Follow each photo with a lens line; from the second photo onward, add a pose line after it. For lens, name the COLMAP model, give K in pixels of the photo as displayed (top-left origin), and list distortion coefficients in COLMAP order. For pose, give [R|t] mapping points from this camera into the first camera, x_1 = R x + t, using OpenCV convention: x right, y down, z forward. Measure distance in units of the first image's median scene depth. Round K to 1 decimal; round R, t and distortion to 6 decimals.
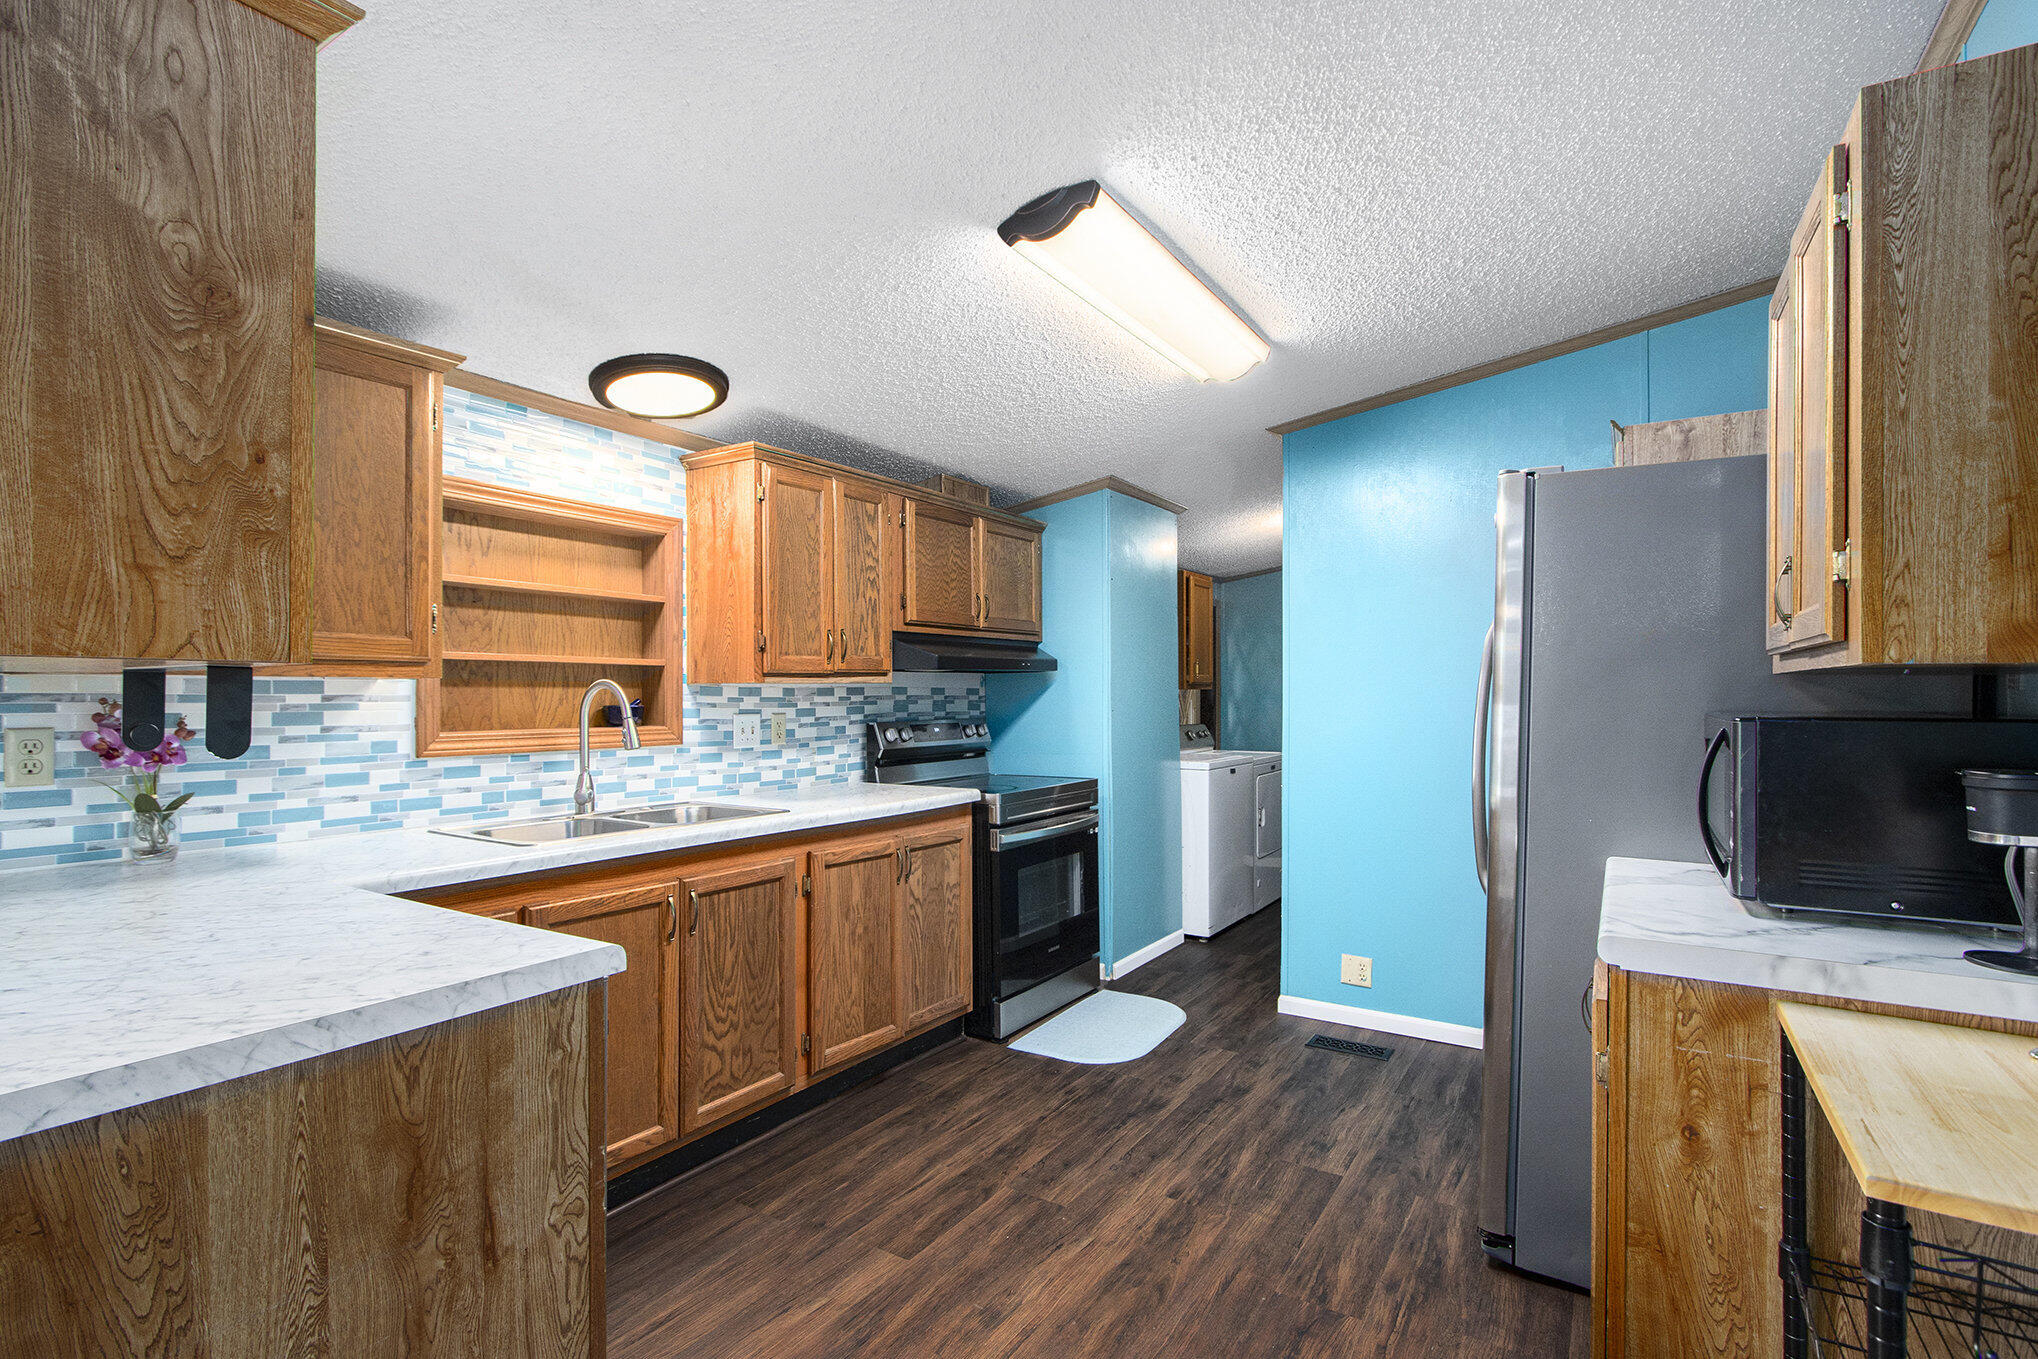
lens RADIAL K [[929.0, 0, 1024.2], [0, 929.0, 701.6], [0, 0, 1]] dist [-0.057131, 0.030808]
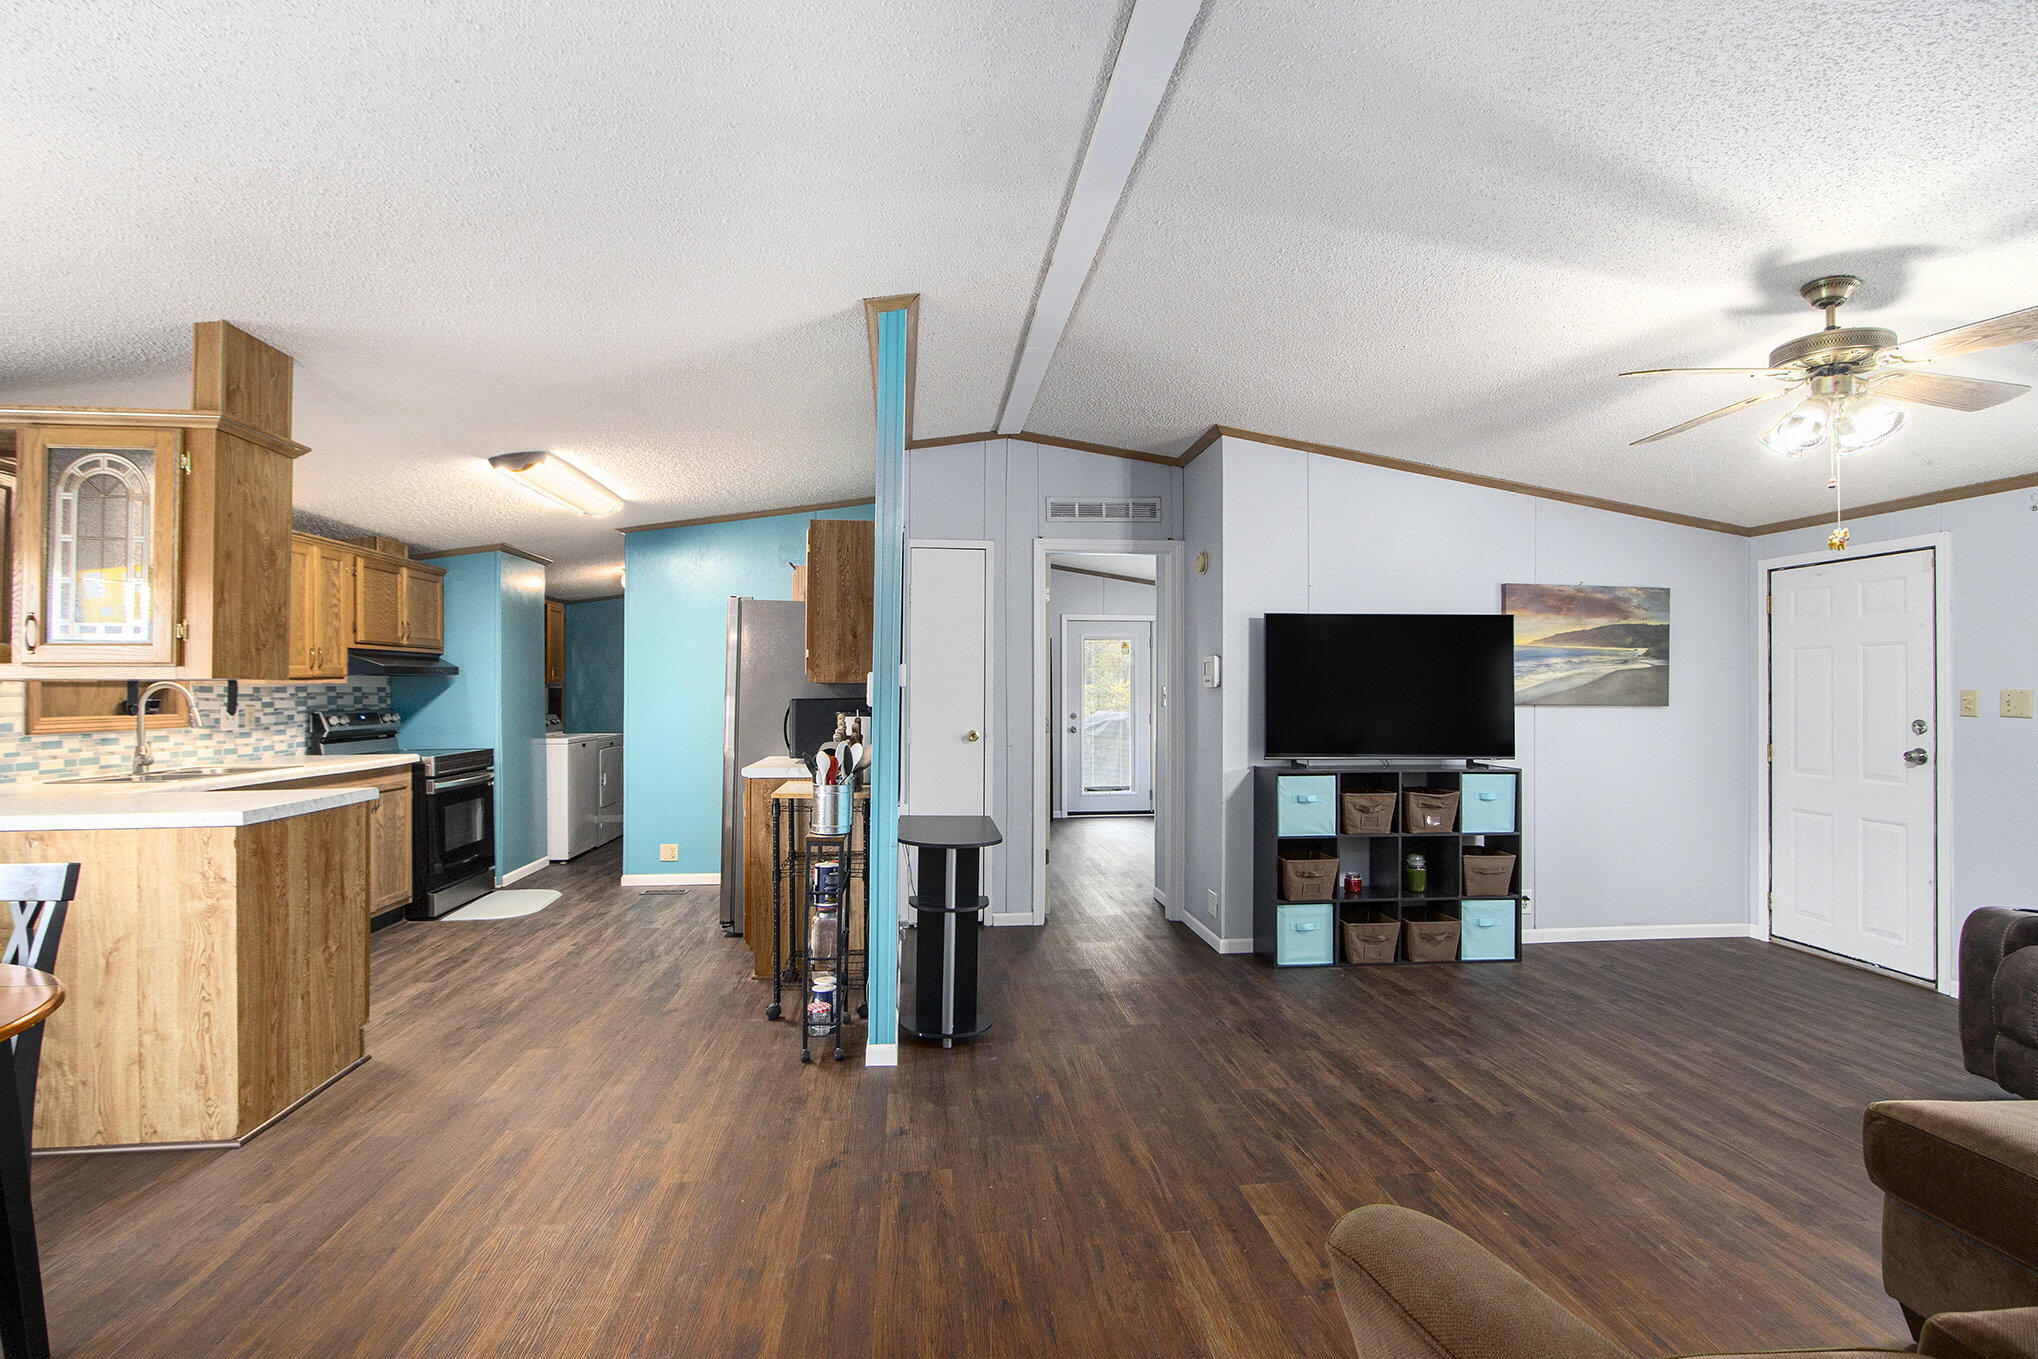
lens RADIAL K [[981.6, 0, 1018.6], [0, 981.6, 671.2], [0, 0, 1]] dist [-0.002941, -0.001855]
pose [[0.780221, 0.011722, 0.625394, -0.286220], [0.006124, 0.999633, -0.026377, 0.007294], [-0.625474, 0.024410, 0.779863, -0.865834]]
